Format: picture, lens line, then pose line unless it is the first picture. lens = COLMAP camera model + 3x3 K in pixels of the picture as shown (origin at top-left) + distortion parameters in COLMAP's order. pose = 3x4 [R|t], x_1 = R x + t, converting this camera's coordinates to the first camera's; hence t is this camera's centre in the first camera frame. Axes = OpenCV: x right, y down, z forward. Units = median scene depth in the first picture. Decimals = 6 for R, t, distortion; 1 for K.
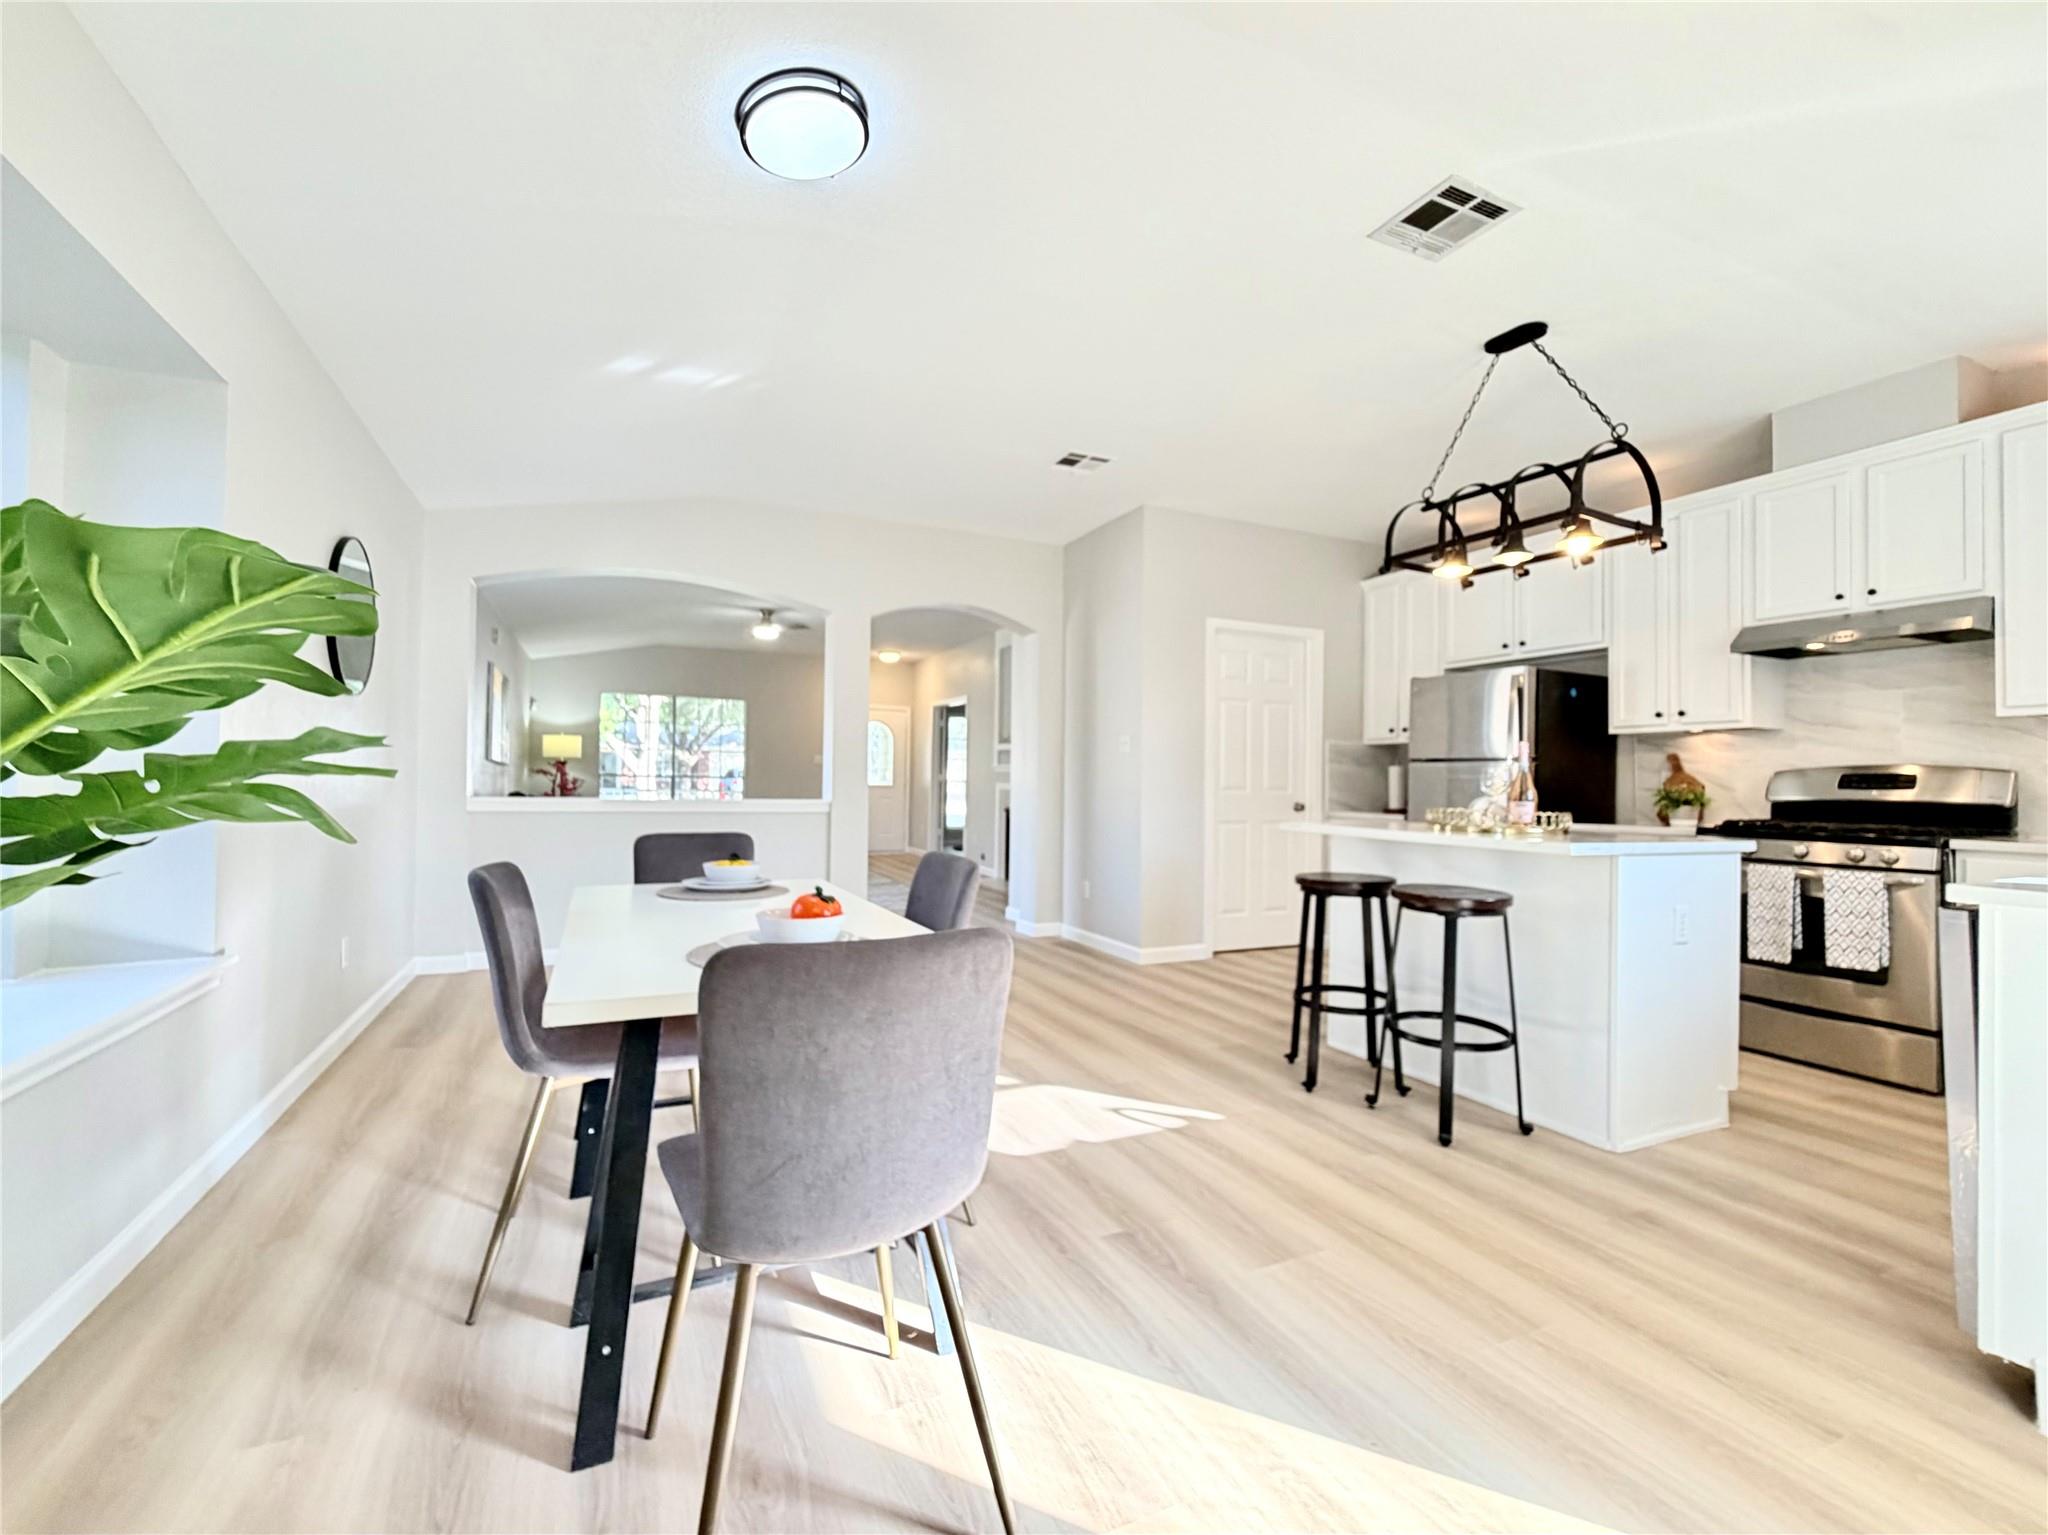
lens RADIAL K [[871.2, 0, 997.4], [0, 871.2, 764.1], [0, 0, 1]] dist [0.000720, 0.000187]
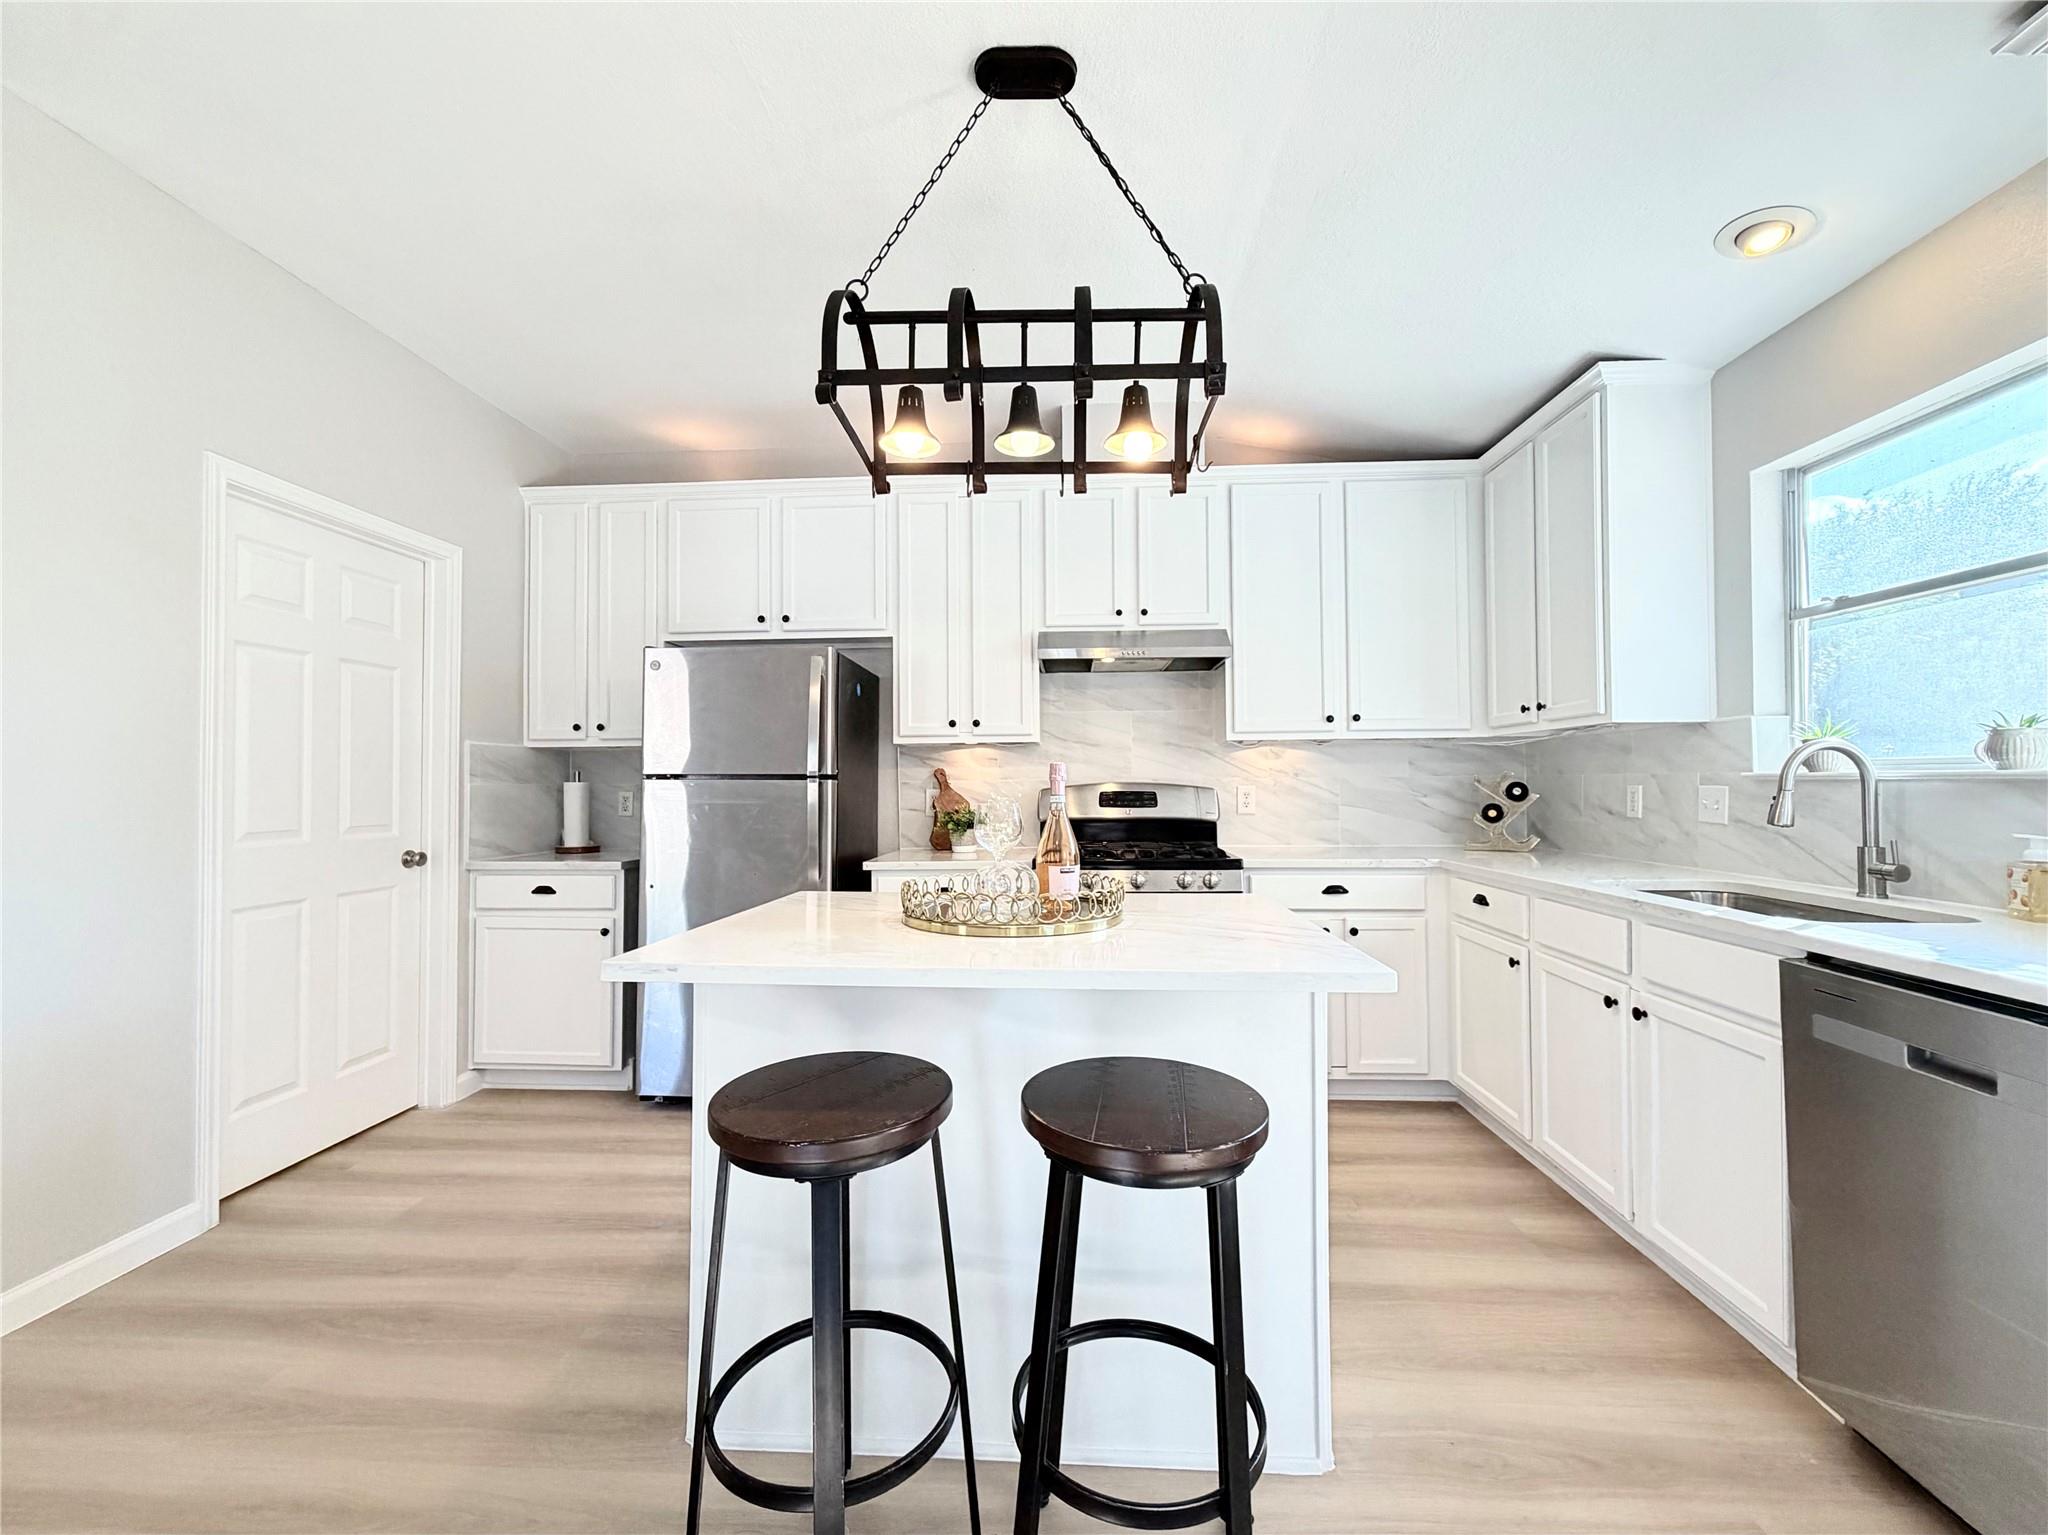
lens RADIAL K [[834.9, 0, 1029.6], [0, 834.9, 765.3], [0, 0, 1]] dist [0.000000, 0.000277]
pose [[0.455380, 0.003449, 0.890290, 0.083792], [-0.005476, 0.999984, -0.001073, -0.018369], [-0.890280, -0.004386, 0.455392, 0.655868]]
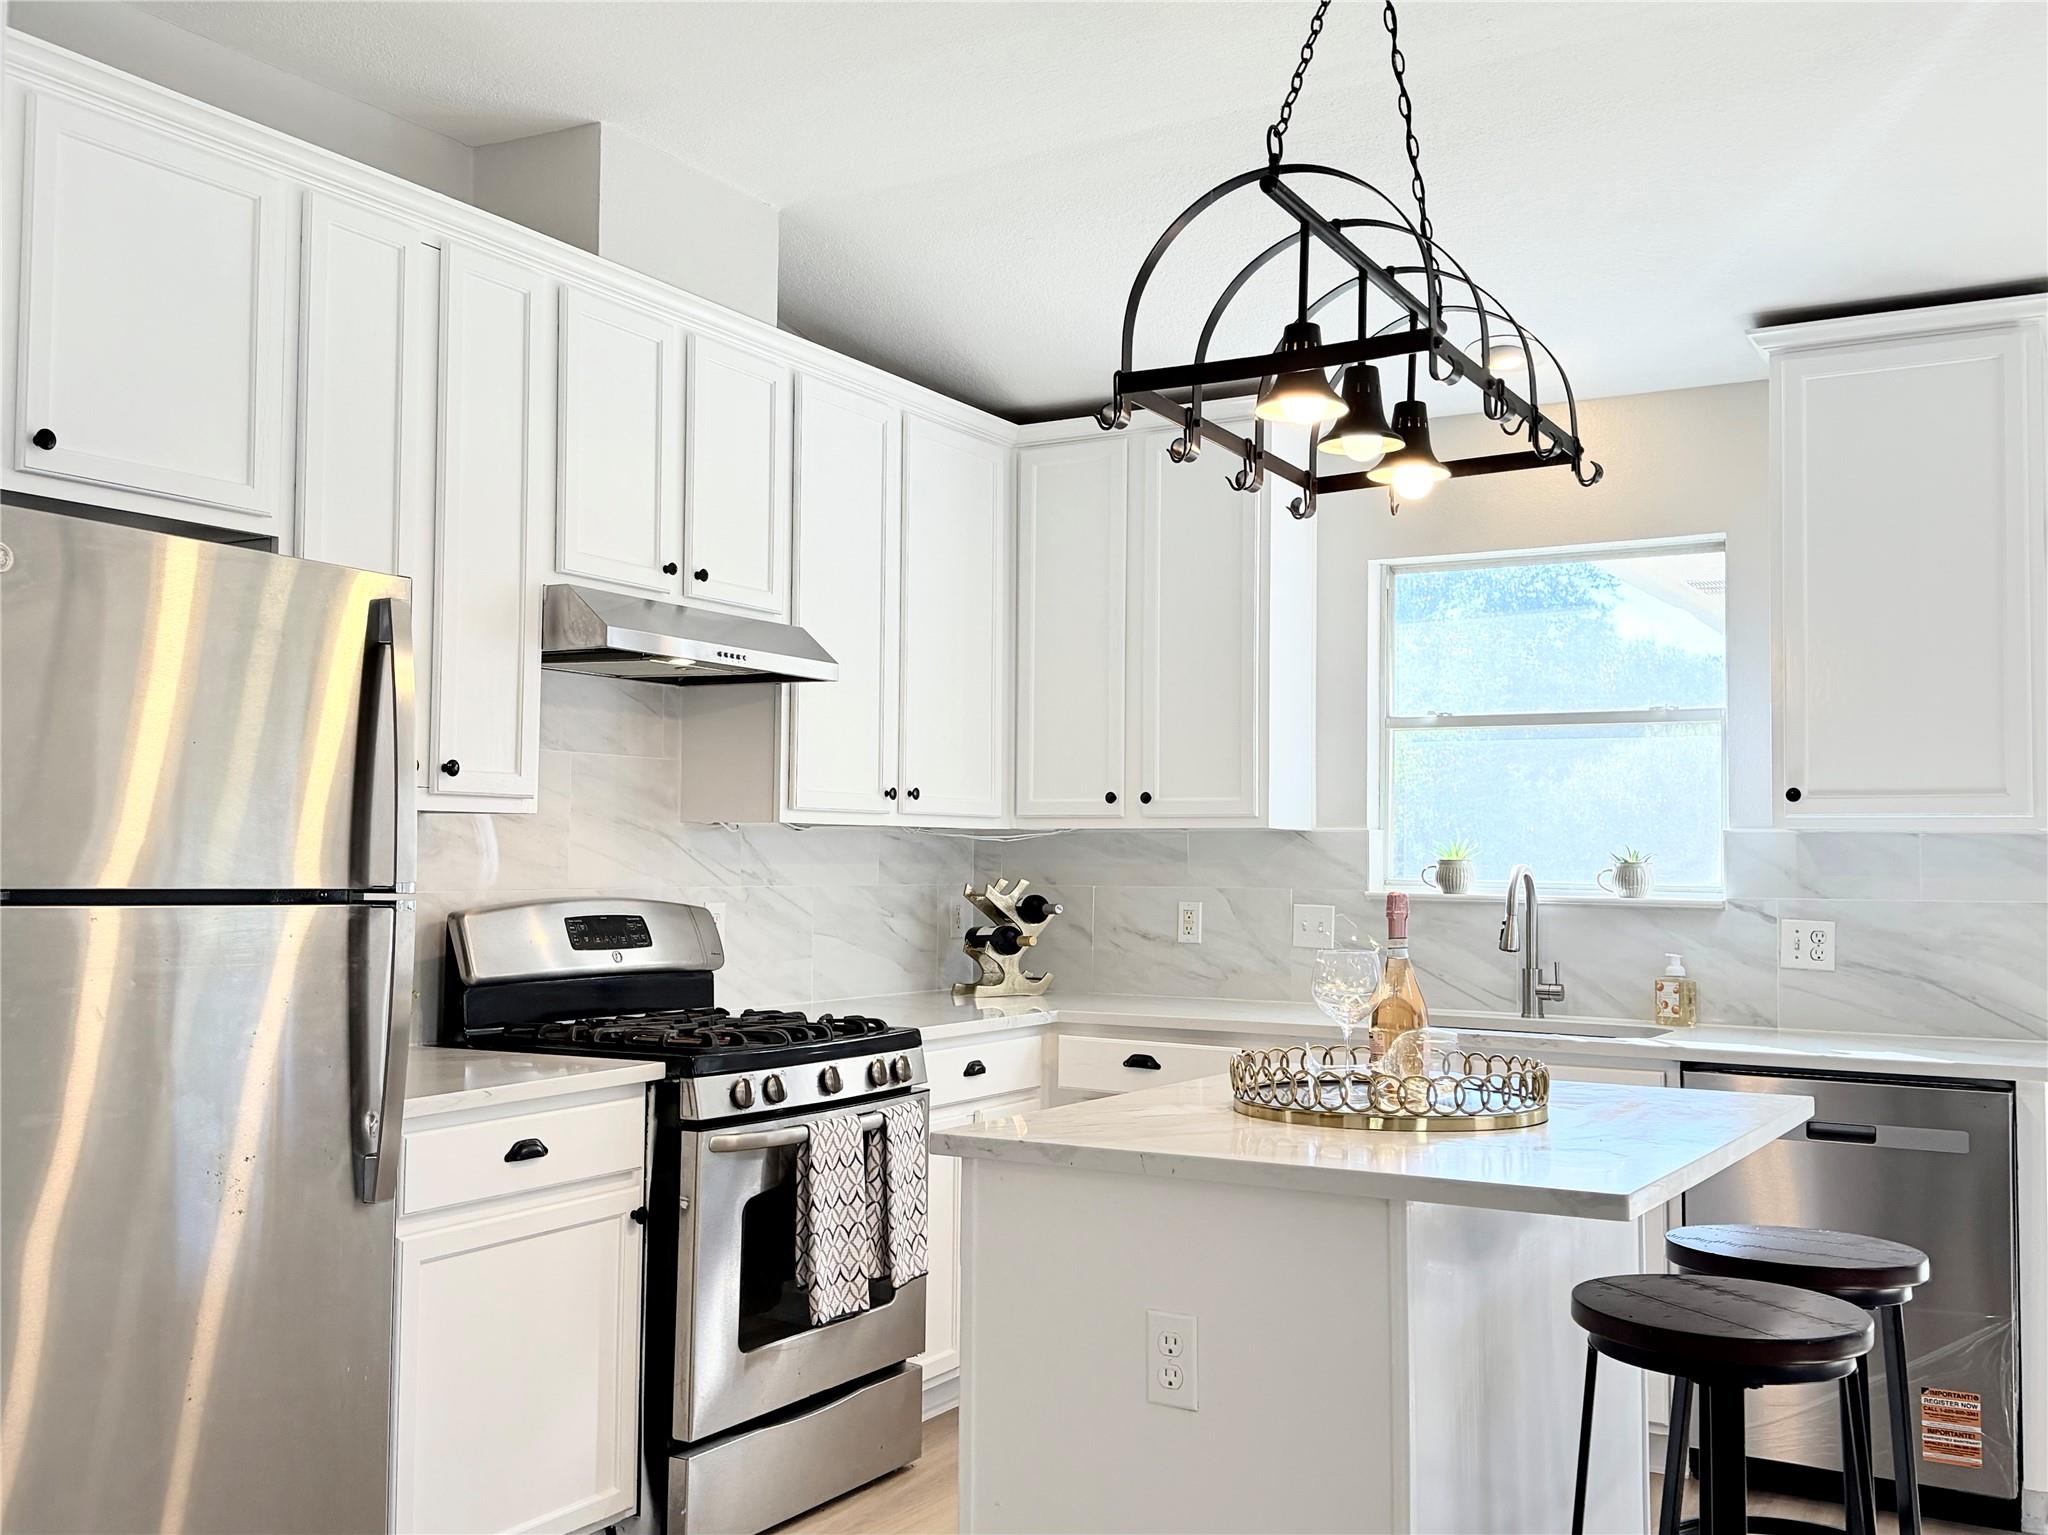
lens RADIAL K [[1936.7, 0, 1003.7], [0, 1936.7, 772.0], [0, 0, 1]] dist [0.201144, -0.449449]
pose [[-0.577562, 0.020135, 0.816098, -0.061876], [-0.032730, 0.998321, -0.047794, -0.026687], [-0.815690, -0.054315, -0.575933, 1.472657]]
